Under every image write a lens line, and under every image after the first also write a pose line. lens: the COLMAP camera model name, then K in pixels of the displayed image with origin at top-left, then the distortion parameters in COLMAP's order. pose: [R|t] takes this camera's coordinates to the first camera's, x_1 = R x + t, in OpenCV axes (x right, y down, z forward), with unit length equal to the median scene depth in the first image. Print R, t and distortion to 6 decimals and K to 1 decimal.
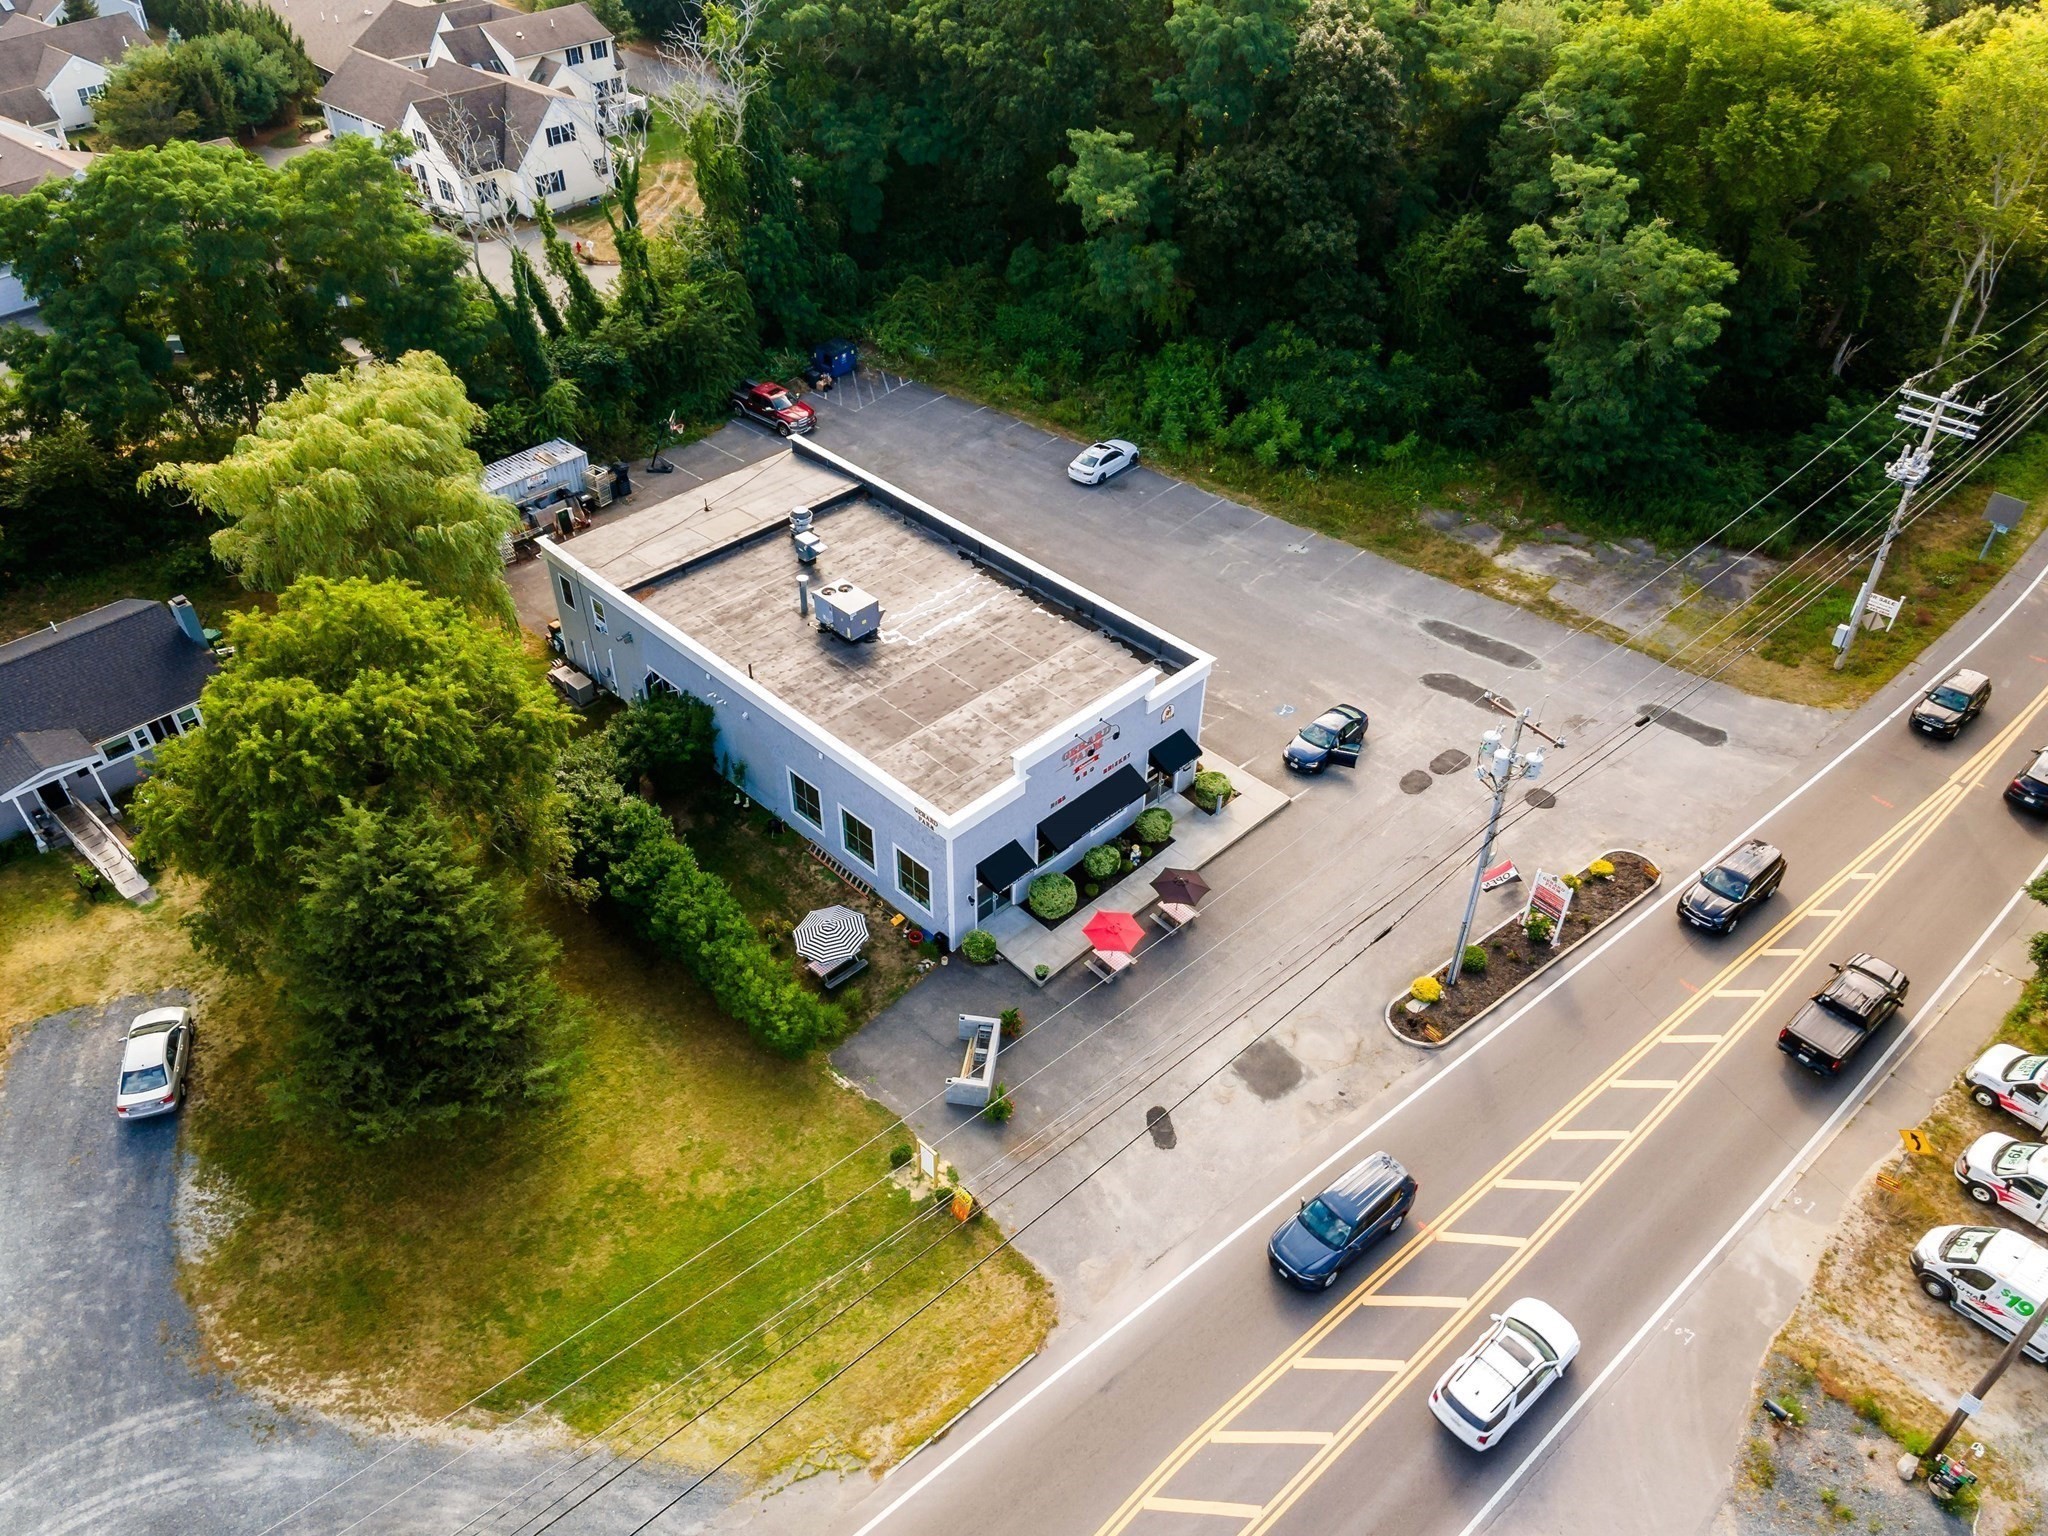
lens RADIAL K [[1502.2, 0, 1013.4], [0, 1502.2, 767.5], [0, 0, 1]] dist [0.029945, 0.019799]
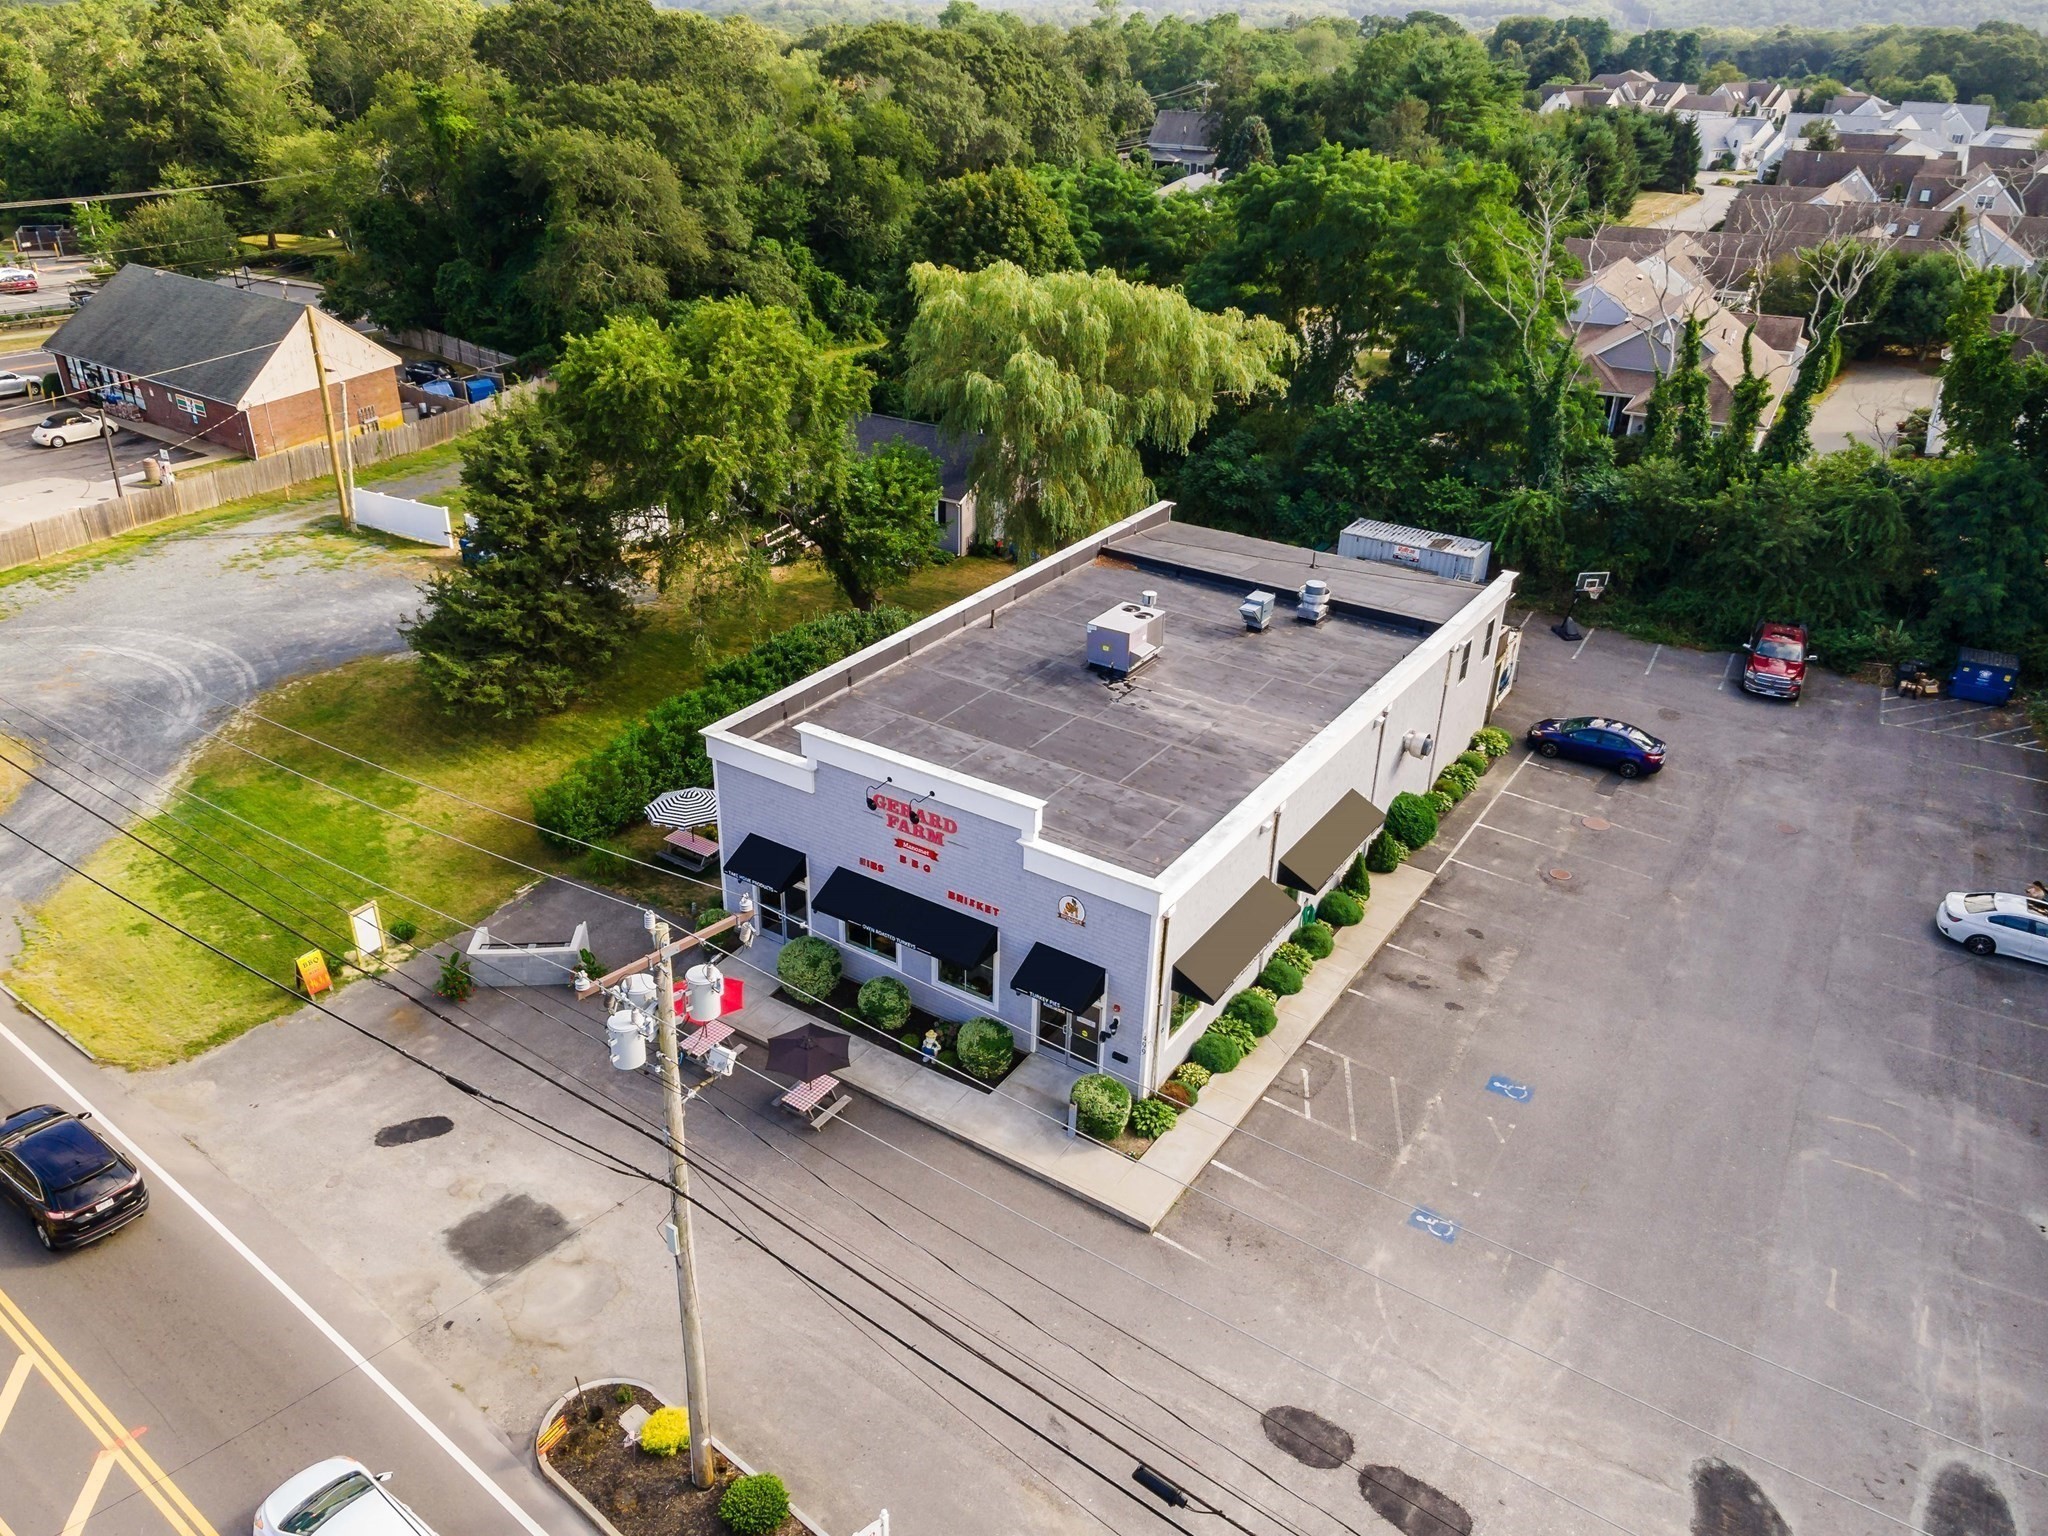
lens RADIAL K [[1502.2, 0, 1027.4], [0, 1502.2, 776.9], [0, 0, 1]] dist [0.029945, 0.019799]
pose [[0.207840, 0.449370, -0.868832, 0.629075], [-0.638184, 0.735437, 0.227712, -0.211347], [0.741298, 0.507148, 0.439634, 0.713763]]
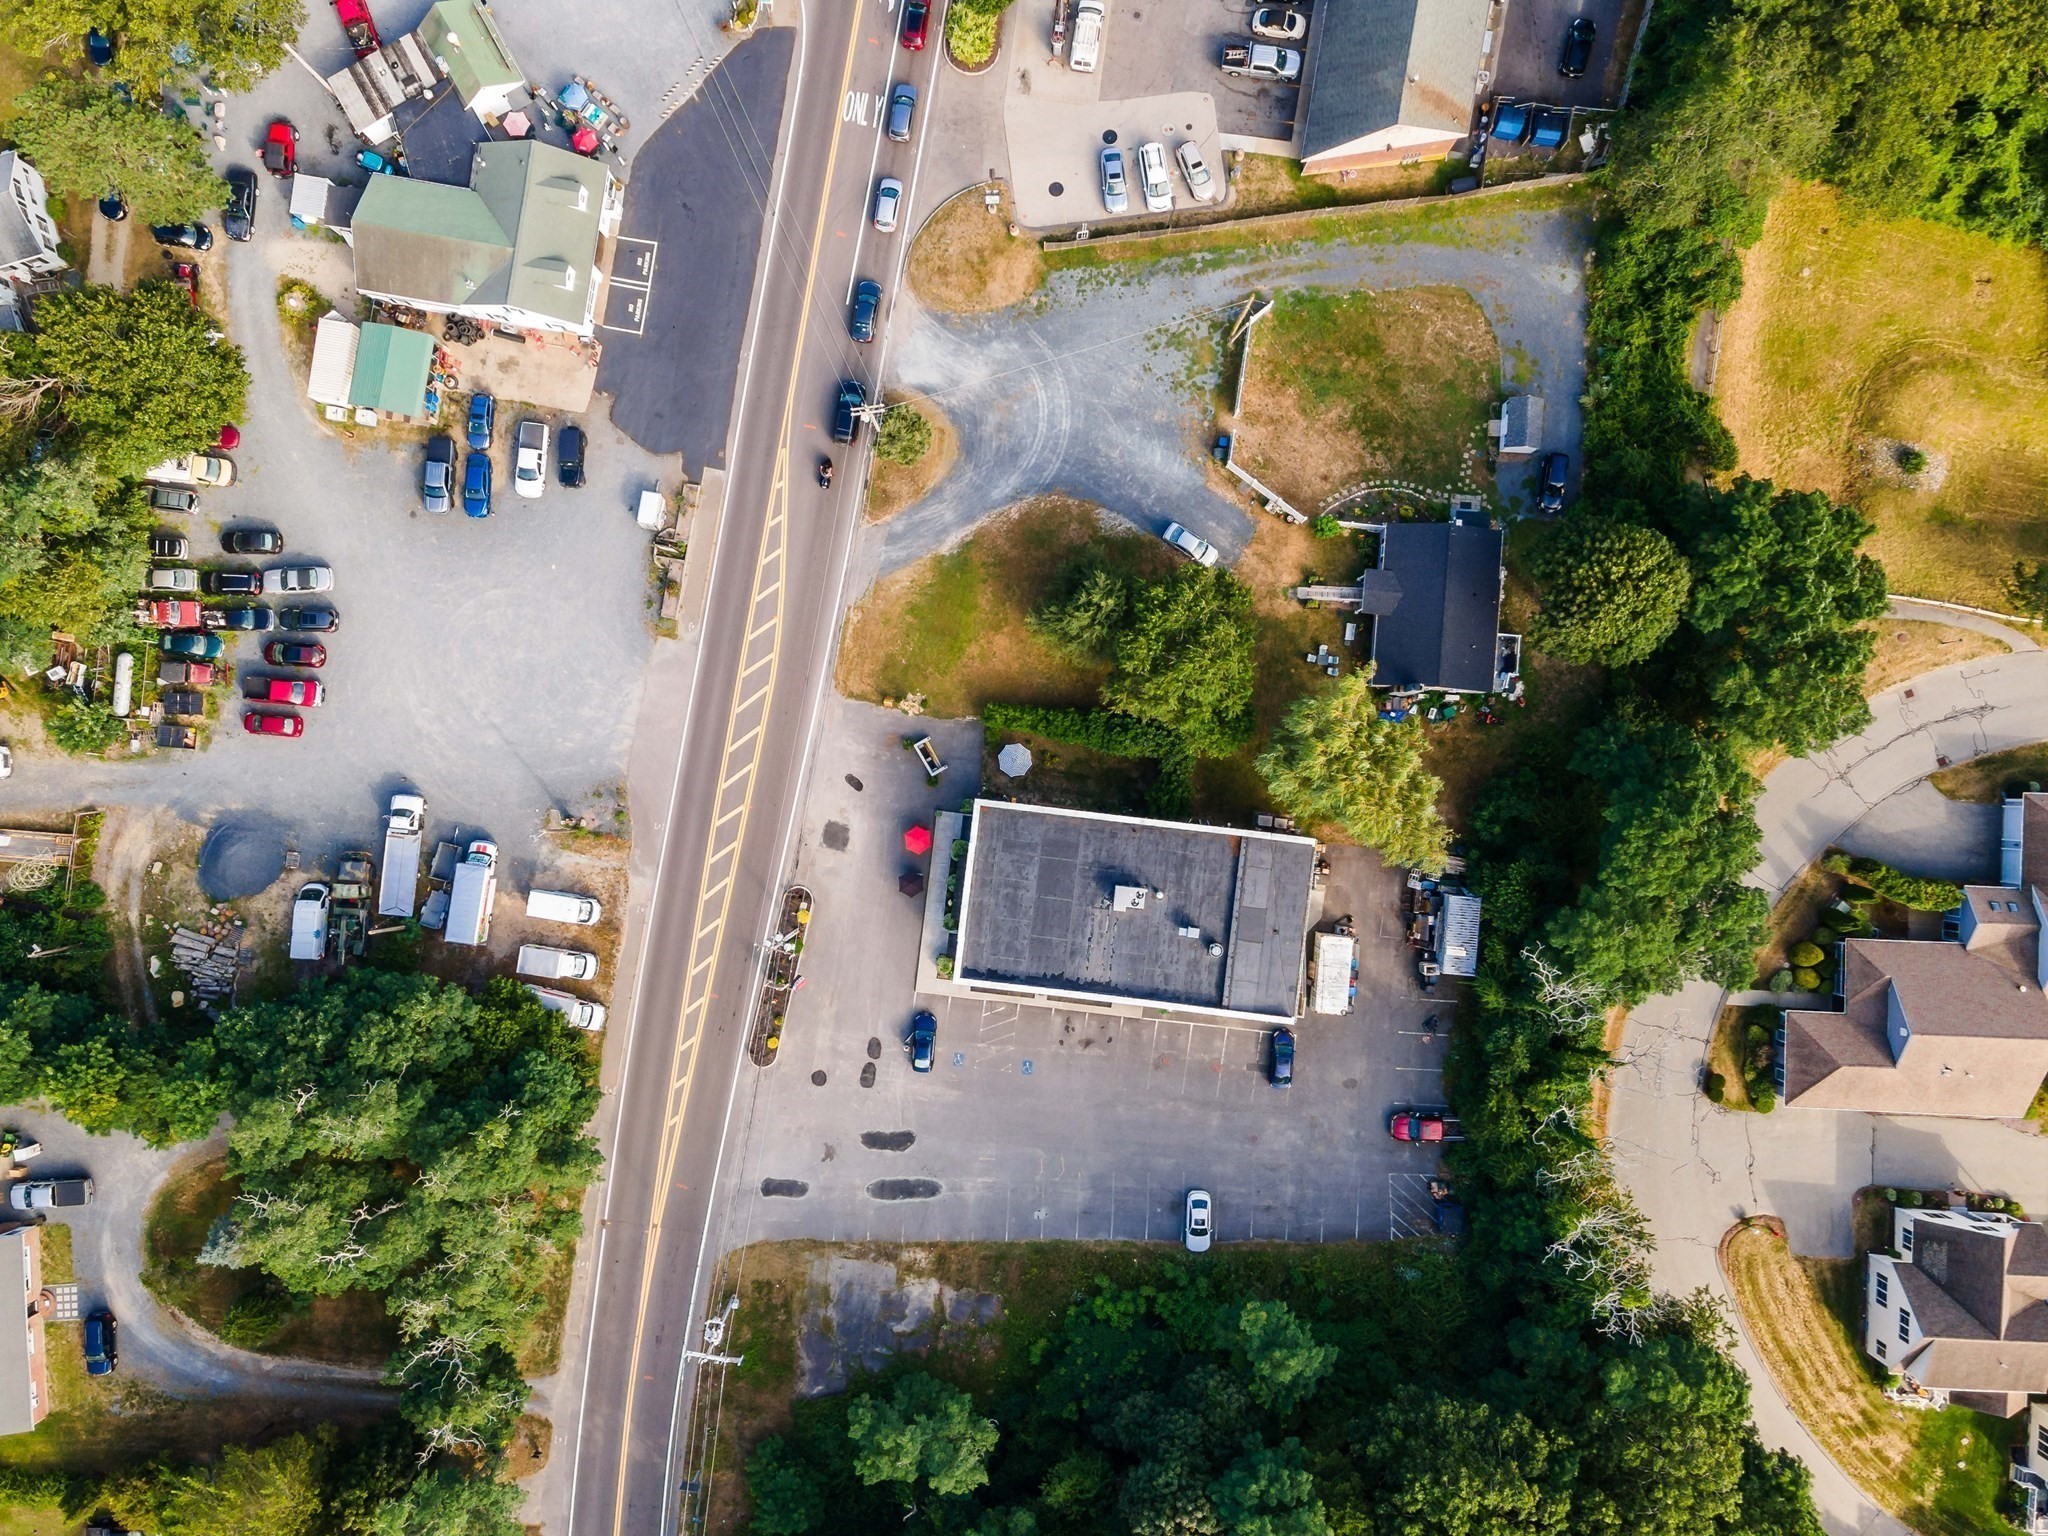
lens RADIAL K [[1502.2, 0, 1015.9], [0, 1502.2, 783.7], [0, 0, 1]] dist [0.029945, 0.019799]
pose [[-0.782970, 0.621705, -0.020996, -0.049605], [-0.407546, -0.487175, 0.772377, -1.554980], [0.469962, 0.613305, 0.634817, -0.383267]]
